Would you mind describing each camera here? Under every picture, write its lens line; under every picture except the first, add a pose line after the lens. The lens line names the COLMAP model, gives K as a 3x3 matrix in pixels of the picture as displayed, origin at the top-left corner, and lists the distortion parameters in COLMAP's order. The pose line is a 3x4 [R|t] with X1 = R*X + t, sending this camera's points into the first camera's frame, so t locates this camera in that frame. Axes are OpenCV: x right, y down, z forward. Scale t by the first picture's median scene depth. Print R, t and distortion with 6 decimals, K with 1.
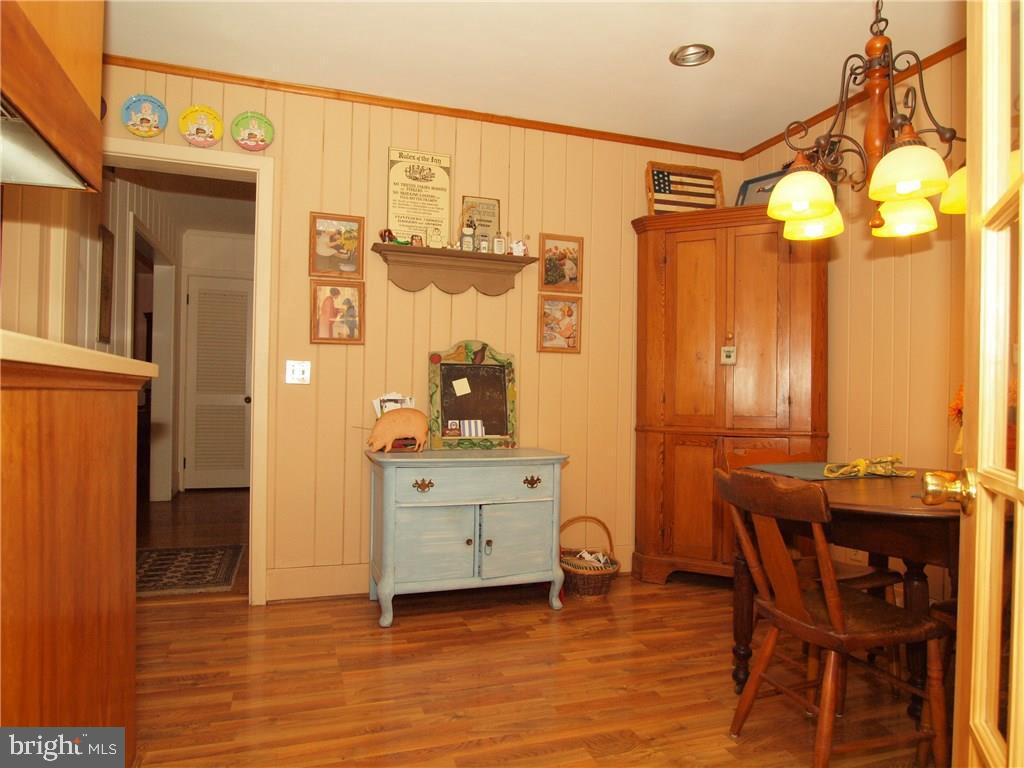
lens RADIAL K [[645.0, 0, 510.4], [0, 645.0, 394.8], [0, 0, 1]] dist [-0.039983, 0.000316]
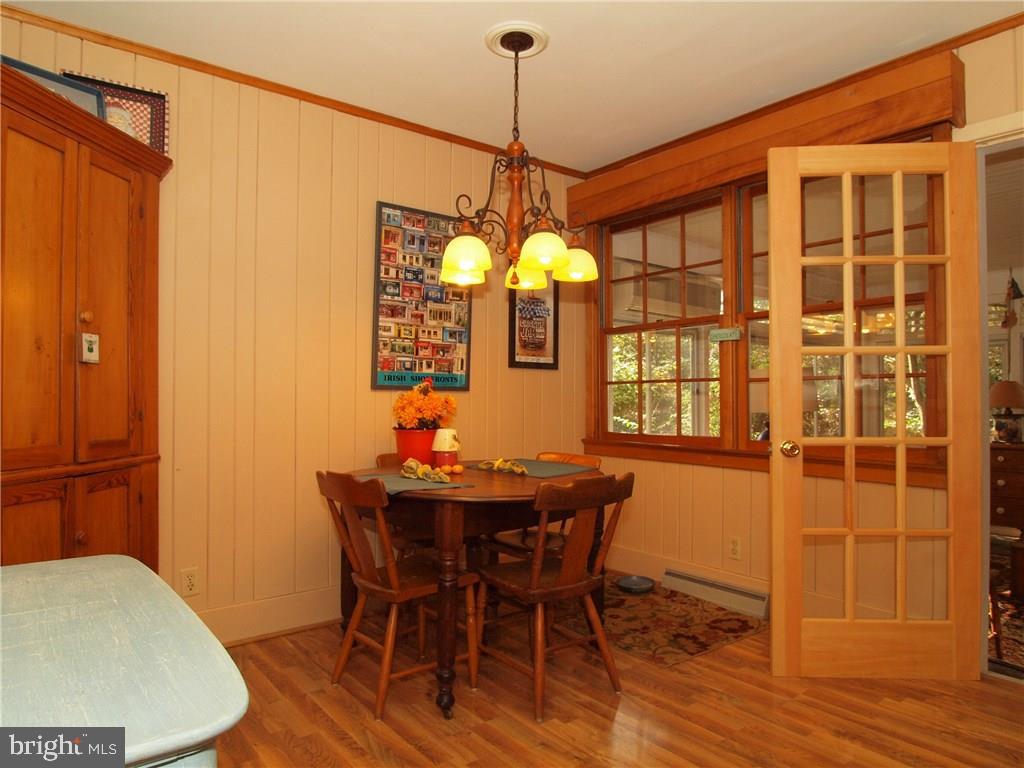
lens RADIAL K [[645.0, 0, 510.4], [0, 645.0, 394.8], [0, 0, 1]] dist [-0.039983, 0.000316]
pose [[-0.334049, -0.013192, 0.942463, -0.406587], [-0.011305, 0.999886, 0.009989, -0.027317], [-0.942488, -0.007317, -0.334160, 0.851166]]
